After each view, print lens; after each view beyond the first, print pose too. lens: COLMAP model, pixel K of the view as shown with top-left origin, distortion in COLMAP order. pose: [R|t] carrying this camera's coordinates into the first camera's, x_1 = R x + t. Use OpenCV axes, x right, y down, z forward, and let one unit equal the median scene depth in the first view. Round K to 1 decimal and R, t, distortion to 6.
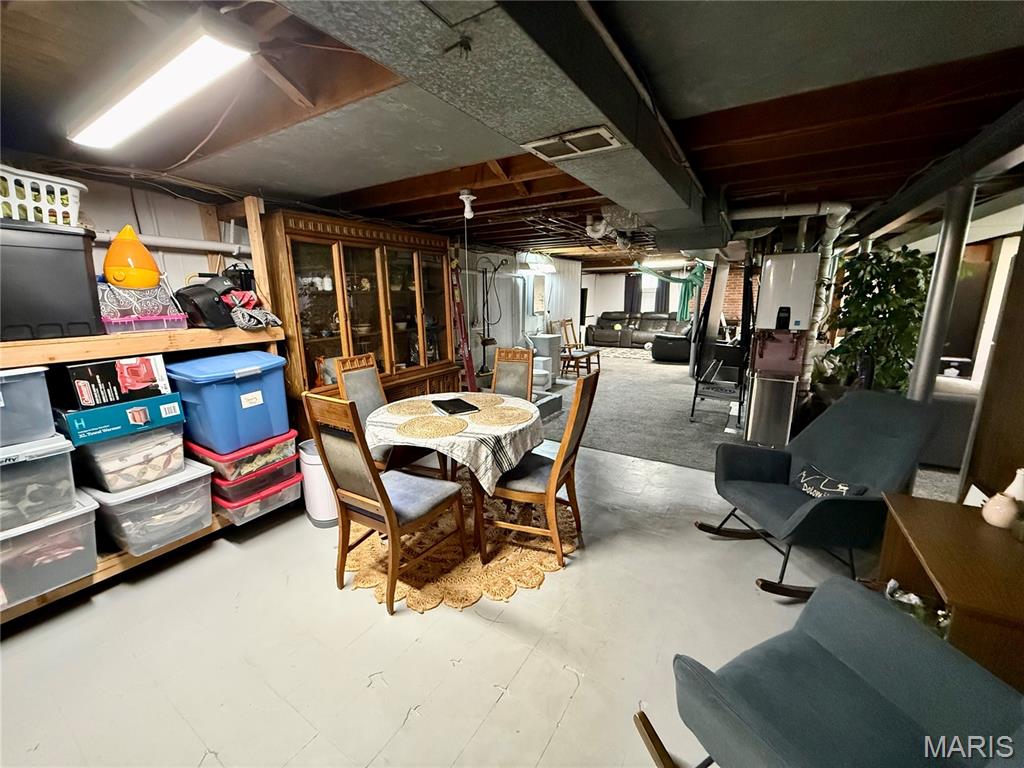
lens RADIAL K [[406.7, 0, 508.9], [0, 406.7, 383.4], [0, 0, 1]] dist [-0.002986, -0.000311]
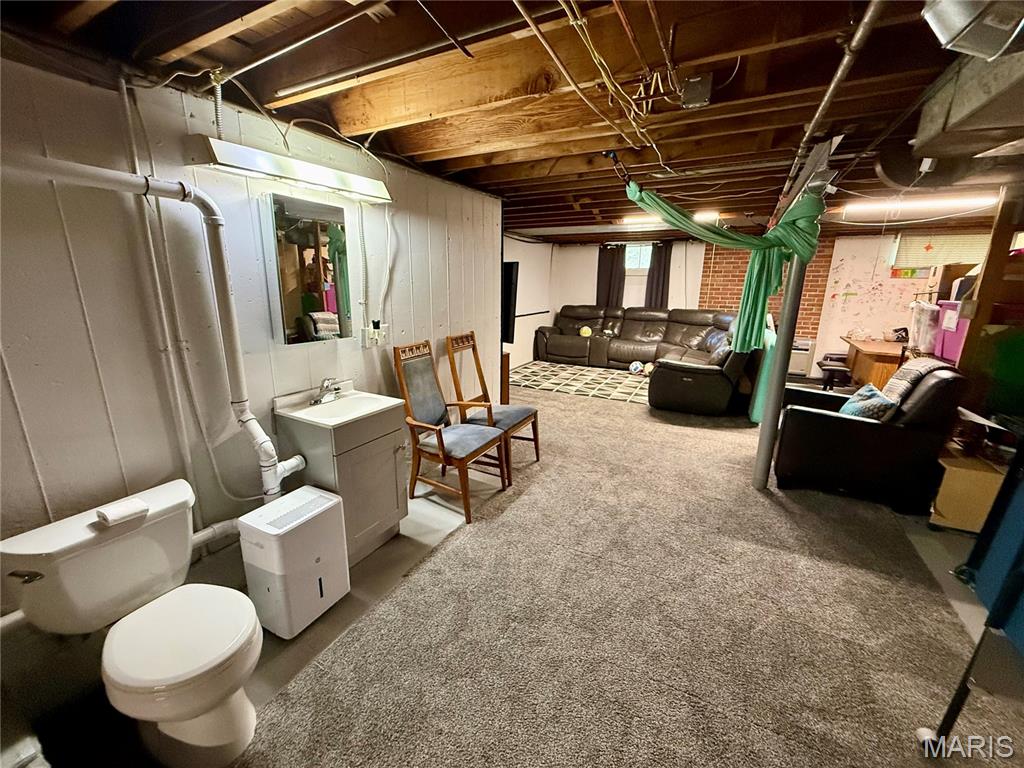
lens RADIAL K [[406.7, 0, 511.2], [0, 406.7, 380.7], [0, 0, 1]] dist [-0.002986, -0.000311]
pose [[0.997349, 0.004091, 0.072651, 0.114336], [-0.006649, 0.999365, 0.035007, -0.087661], [-0.072462, -0.035397, 0.996743, 0.405527]]
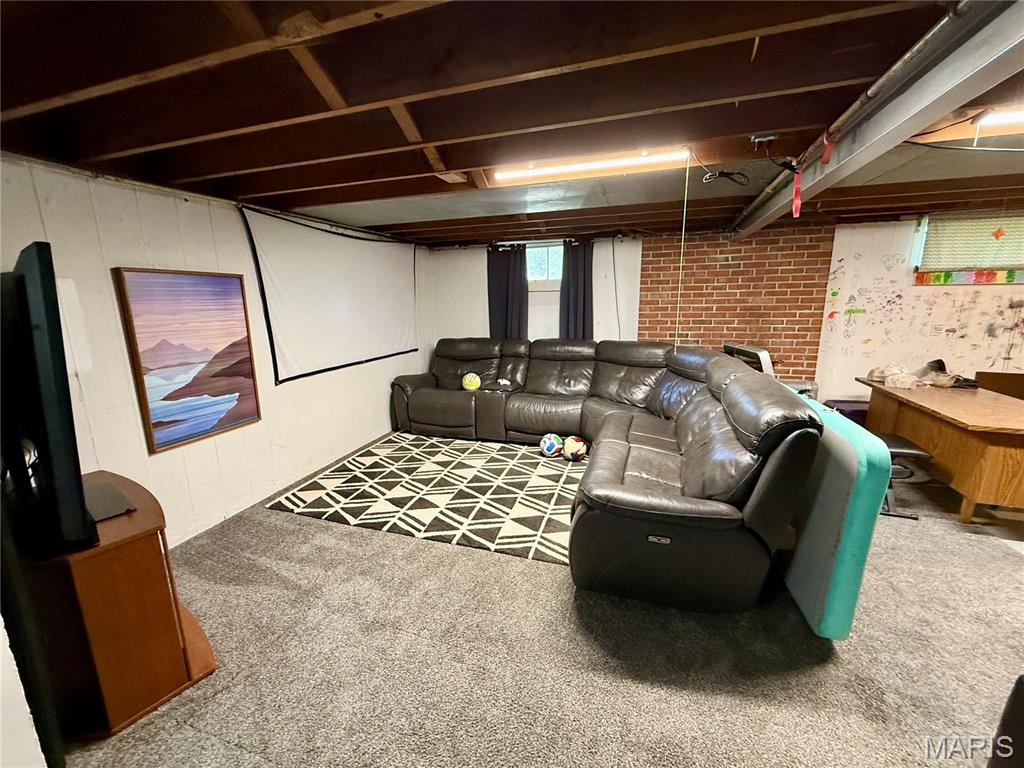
lens RADIAL K [[406.7, 0, 511.7], [0, 406.7, 383.4], [0, 0, 1]] dist [-0.002986, -0.000311]
pose [[0.969460, -0.052114, 0.239648, 0.218103], [0.053908, 0.998545, -0.000931, -0.137887], [-0.239251, 0.013822, 0.970859, 0.634897]]
